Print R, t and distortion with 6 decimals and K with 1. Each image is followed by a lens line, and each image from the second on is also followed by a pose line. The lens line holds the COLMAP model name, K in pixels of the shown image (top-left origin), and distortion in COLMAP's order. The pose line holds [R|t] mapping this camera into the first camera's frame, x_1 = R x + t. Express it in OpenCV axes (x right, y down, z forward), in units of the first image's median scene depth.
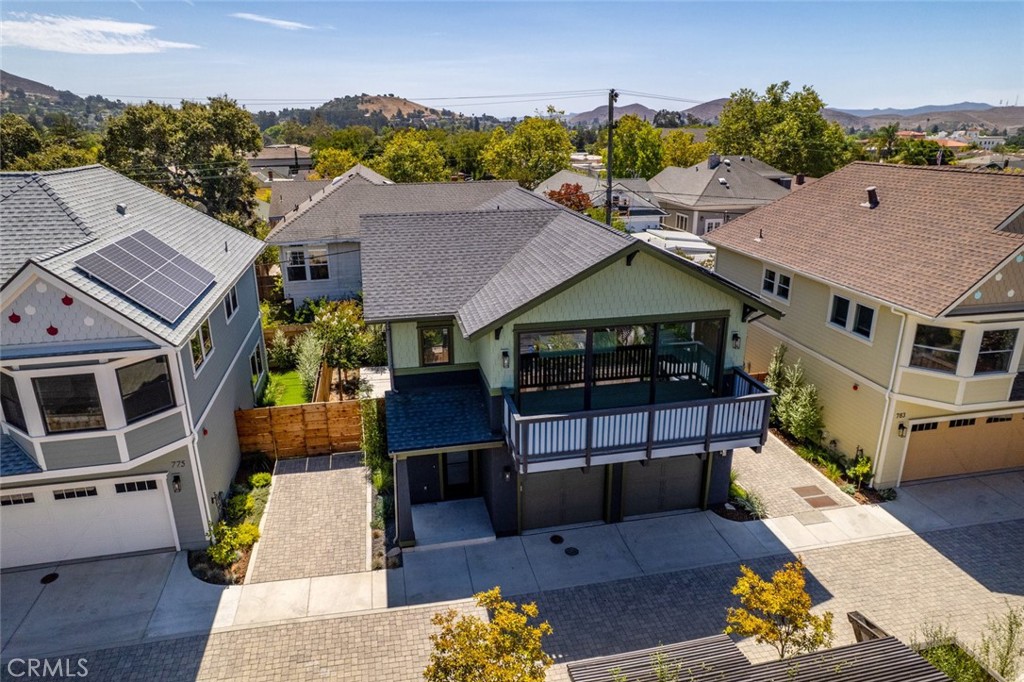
lens RADIAL K [[651.1, 0, 514.5], [0, 651.1, 337.1], [0, 0, 1]] dist [-0.077084, 0.069943]
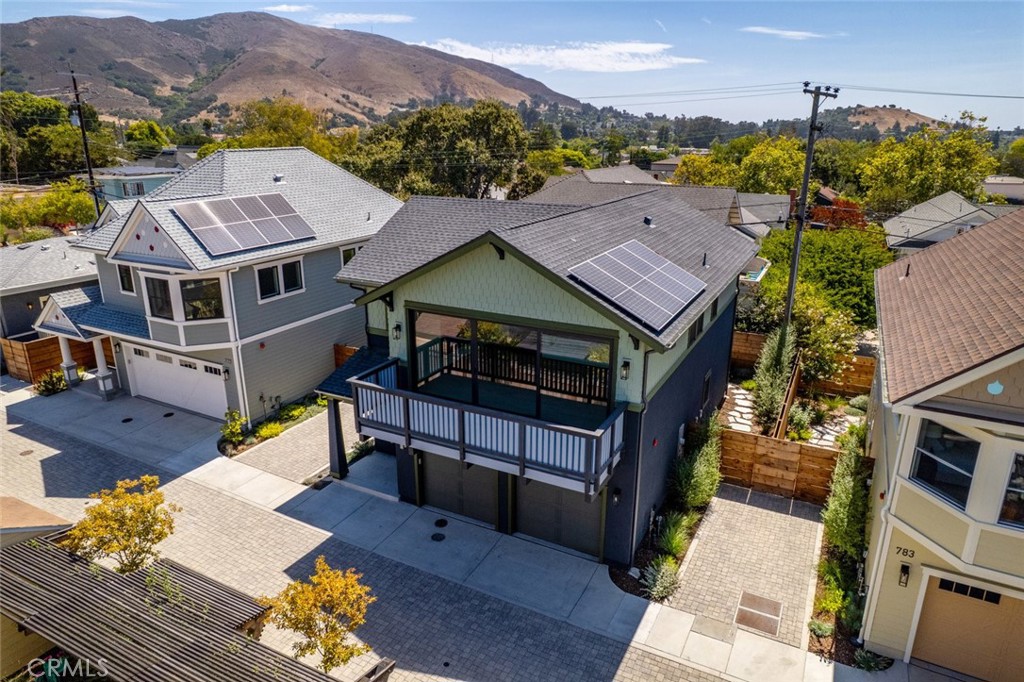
lens RADIAL K [[651.1, 0, 514.5], [0, 651.1, 337.1], [0, 0, 1]] dist [-0.077084, 0.069943]
pose [[0.774119, 0.198485, -0.601119, 0.767733], [-0.207374, 0.976689, 0.055441, -0.055392], [0.598110, 0.081739, 0.797234, 0.260749]]
